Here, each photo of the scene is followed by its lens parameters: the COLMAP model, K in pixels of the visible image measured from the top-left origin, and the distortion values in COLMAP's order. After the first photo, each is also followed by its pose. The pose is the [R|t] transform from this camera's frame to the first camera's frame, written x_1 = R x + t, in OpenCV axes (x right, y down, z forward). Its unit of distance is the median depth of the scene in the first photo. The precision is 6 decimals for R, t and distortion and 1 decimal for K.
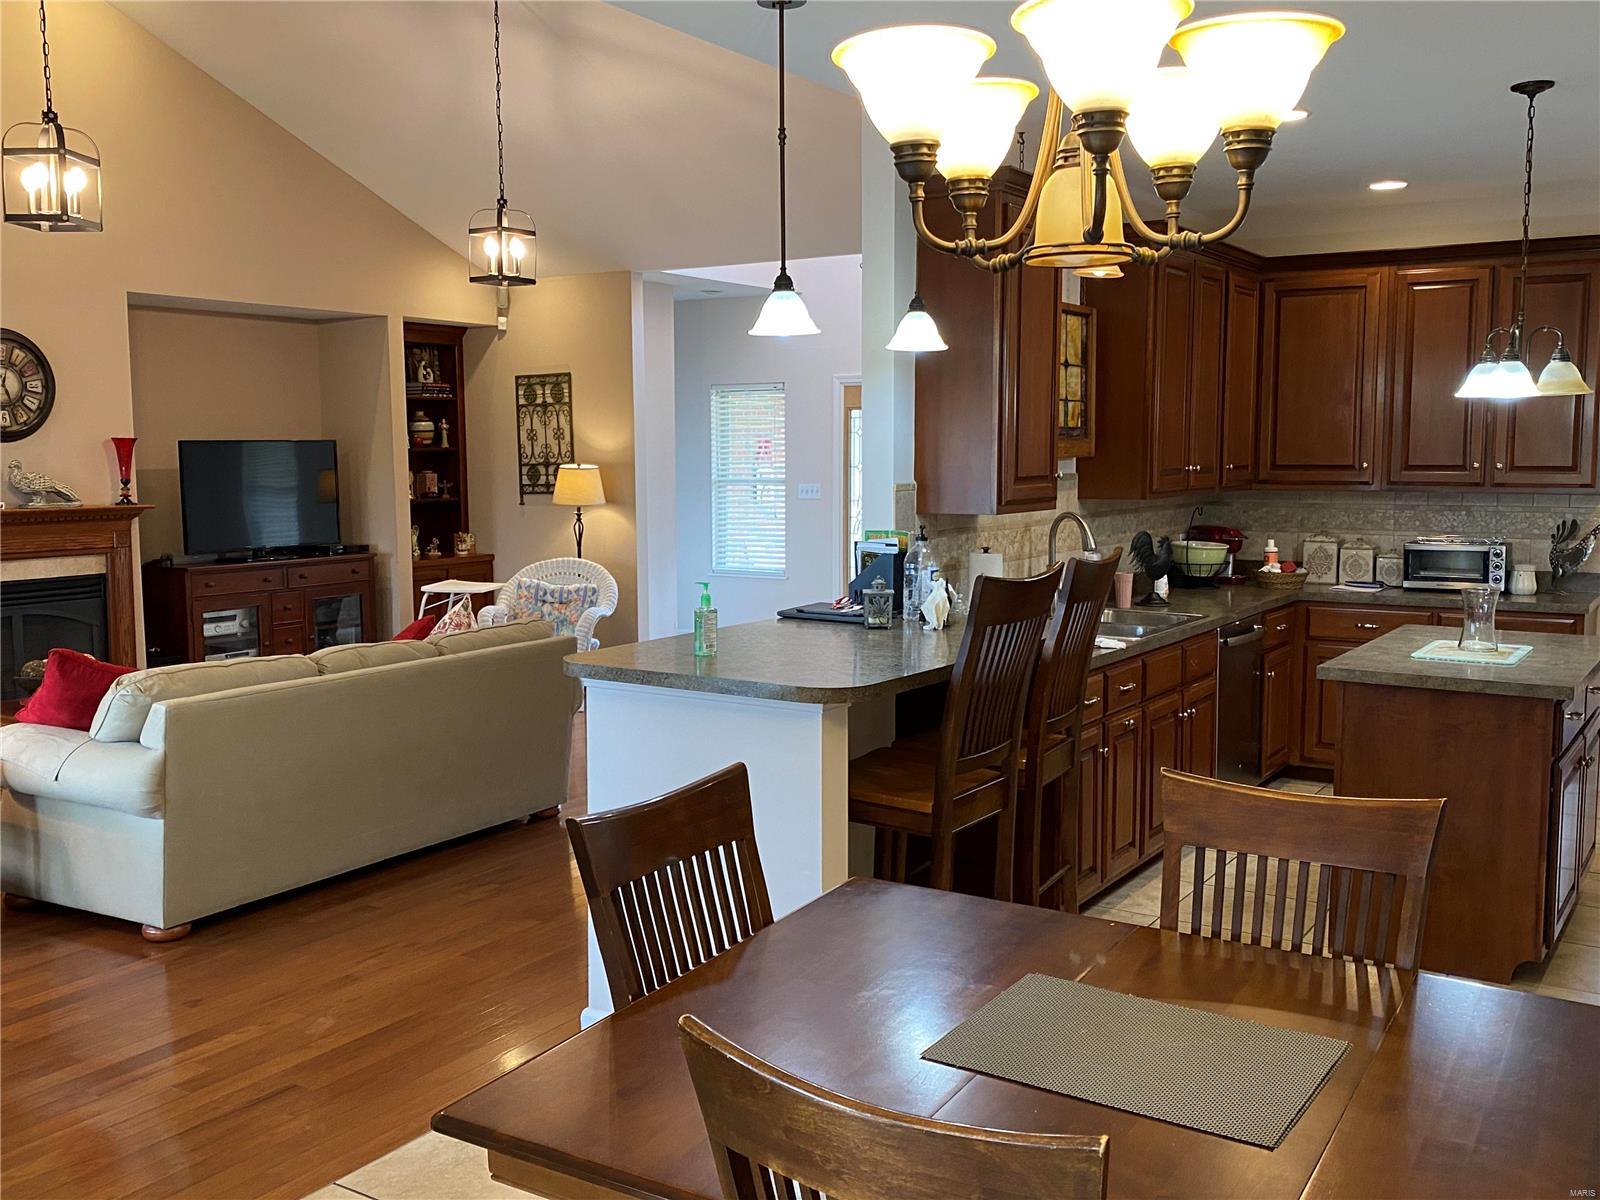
lens RADIAL K [[1481.2, 0, 800.0], [0, 1481.2, 600.0], [0, 0, 1]] dist [0.147040, -0.334154]
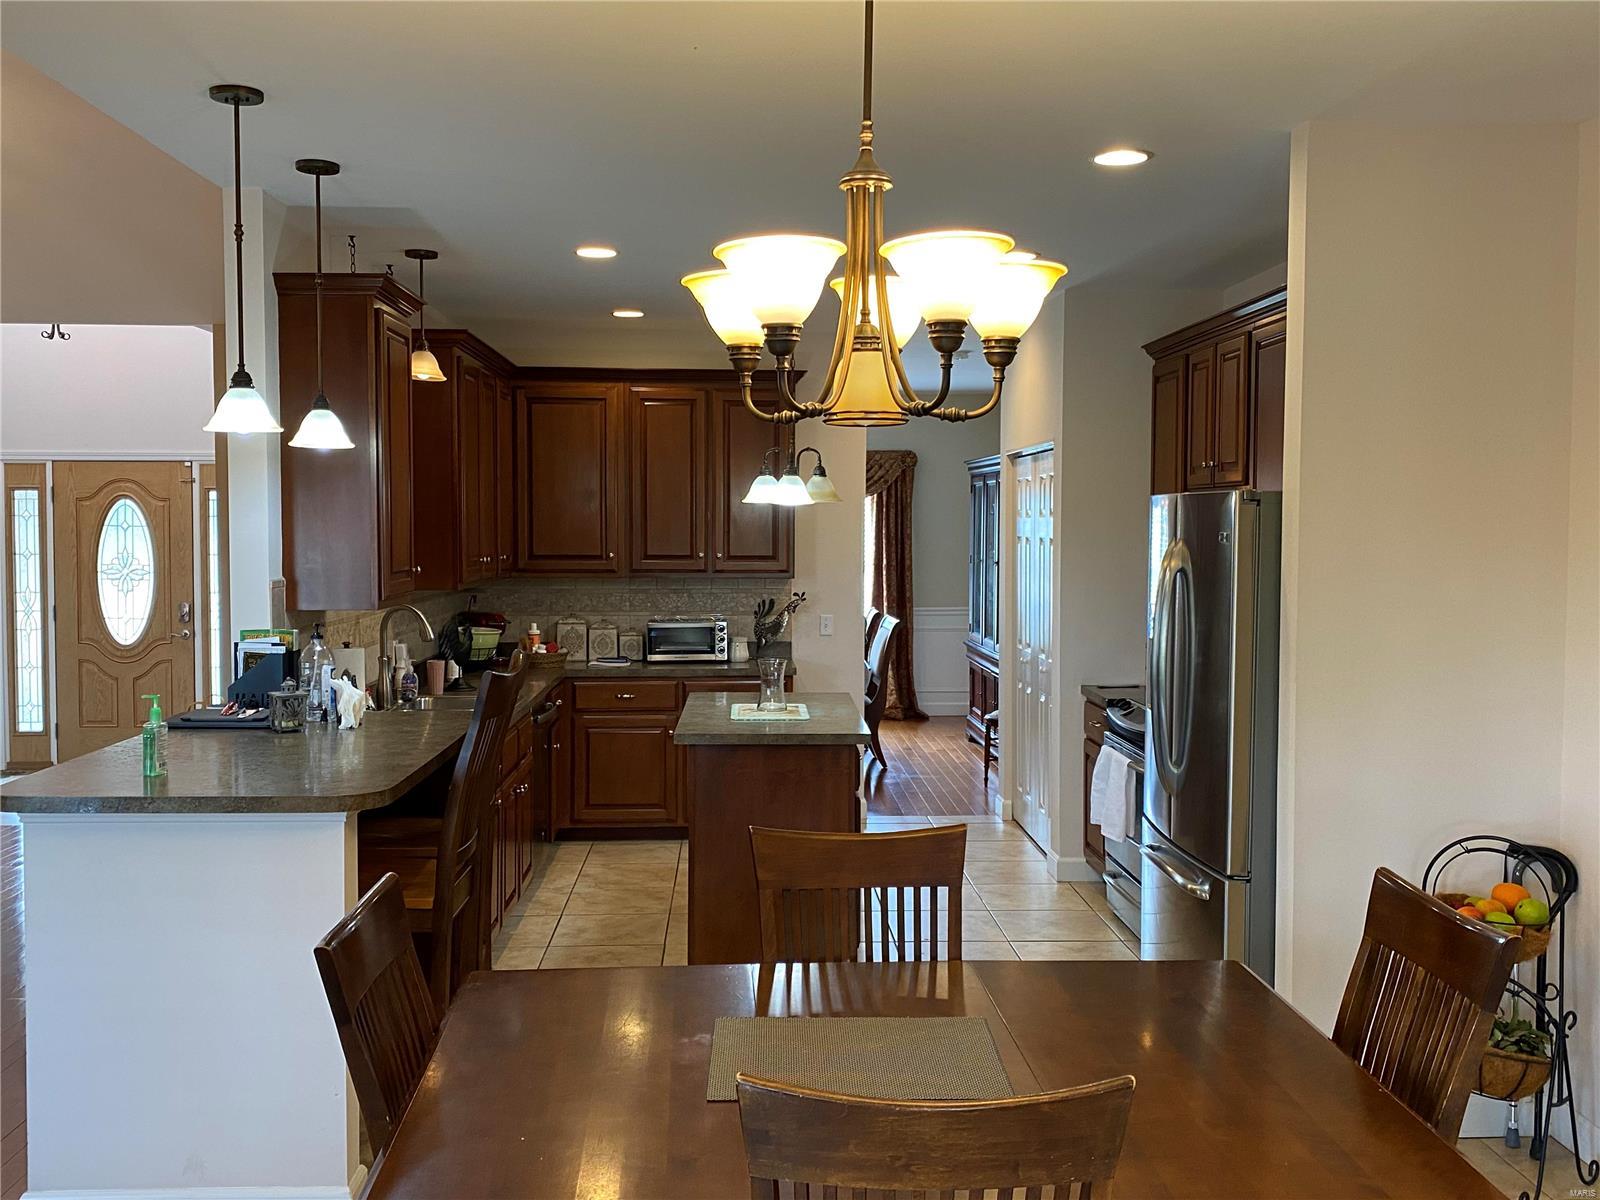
lens RADIAL K [[1481.2, 0, 800.0], [0, 1481.2, 600.0], [0, 0, 1]] dist [0.147040, -0.334154]
pose [[0.817627, -0.026261, 0.575149, -0.152099], [0.056199, 0.997829, -0.034332, -0.009109], [-0.572999, 0.060394, 0.817328, 0.001853]]
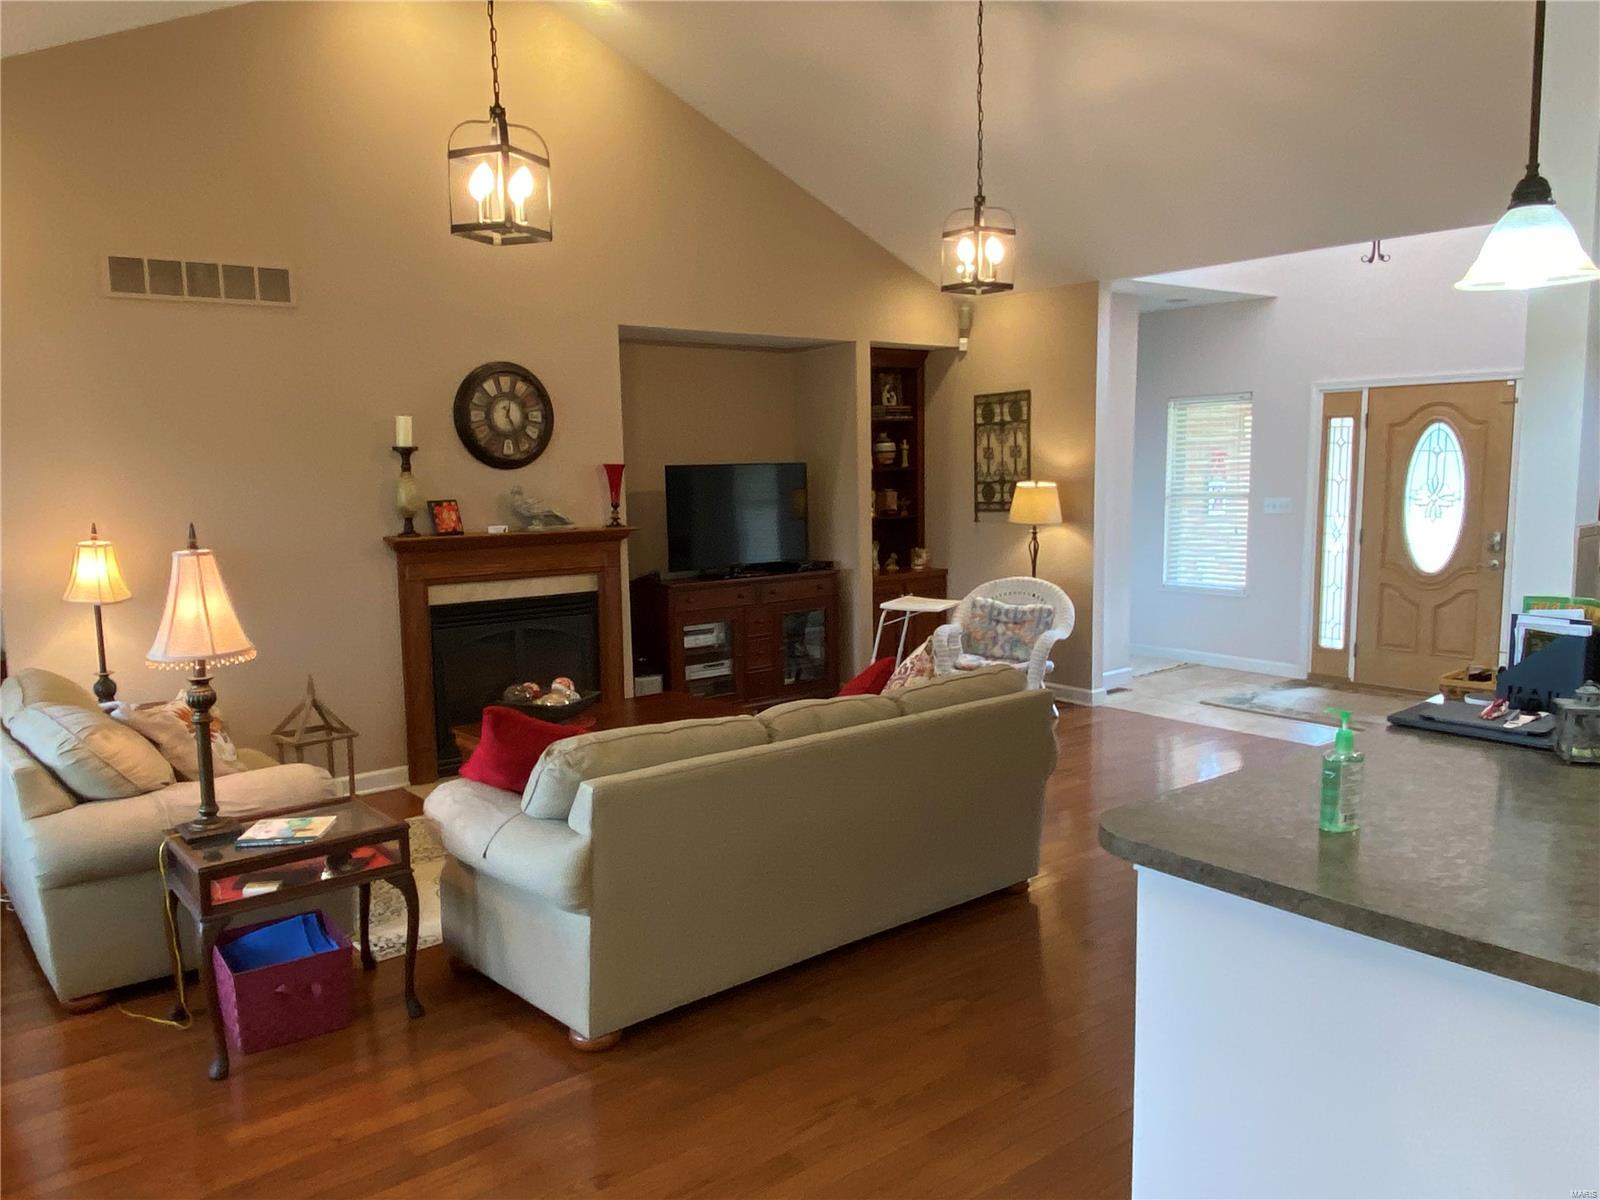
lens RADIAL K [[1193.0, 0, 800.0], [0, 1193.0, 600.0], [0, 0, 1]] dist [0.092047, -0.103261]
pose [[0.951060, 0.025527, -0.307949, -0.068983], [-0.020495, 0.999599, 0.019563, -0.034506], [0.308324, -0.012294, 0.951202, 0.261338]]
